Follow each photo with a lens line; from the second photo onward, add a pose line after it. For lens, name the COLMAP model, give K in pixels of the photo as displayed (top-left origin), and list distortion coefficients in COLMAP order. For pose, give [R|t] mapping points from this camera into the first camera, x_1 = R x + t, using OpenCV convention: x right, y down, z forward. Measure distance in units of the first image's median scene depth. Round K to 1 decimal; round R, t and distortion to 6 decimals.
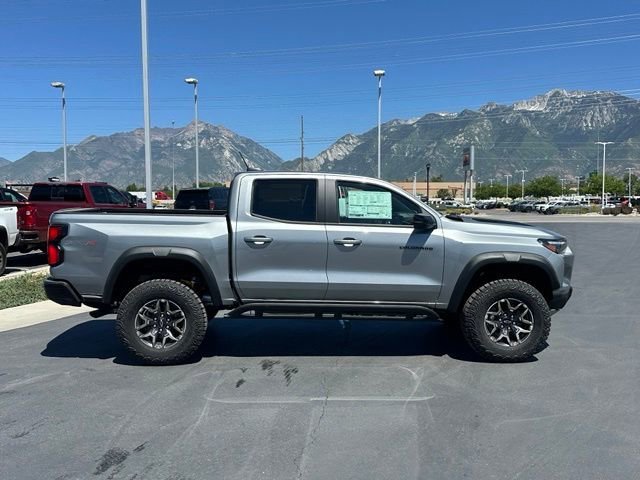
lens RADIAL K [[658.9, 0, 314.8], [0, 658.9, 241.5], [0, 0, 1]] dist [0.204543, -0.453688]
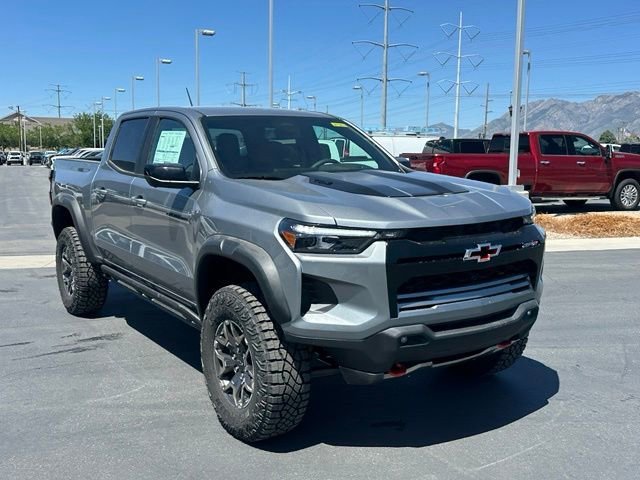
lens RADIAL K [[658.9, 0, 314.8], [0, 658.9, 241.5], [0, 0, 1]] dist [0.204543, -0.453688]
pose [[0.525304, 0.112020, -0.843509, 0.782324], [-0.054312, 0.993689, 0.098141, -0.037724], [0.849180, -0.005741, 0.528073, 0.769651]]
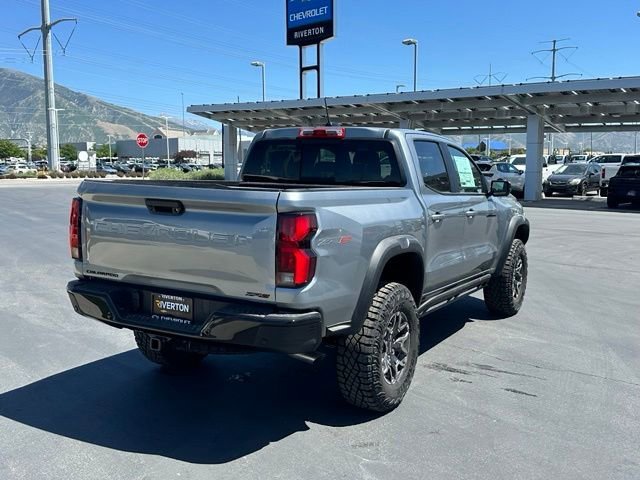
lens RADIAL K [[658.9, 0, 314.8], [0, 658.9, 241.5], [0, 0, 1]] dist [0.204543, -0.453688]
pose [[0.531697, -0.090998, 0.842032, -0.825436], [0.045631, 0.995845, 0.078807, -0.042130], [-0.845705, -0.003479, 0.533640, 0.692605]]
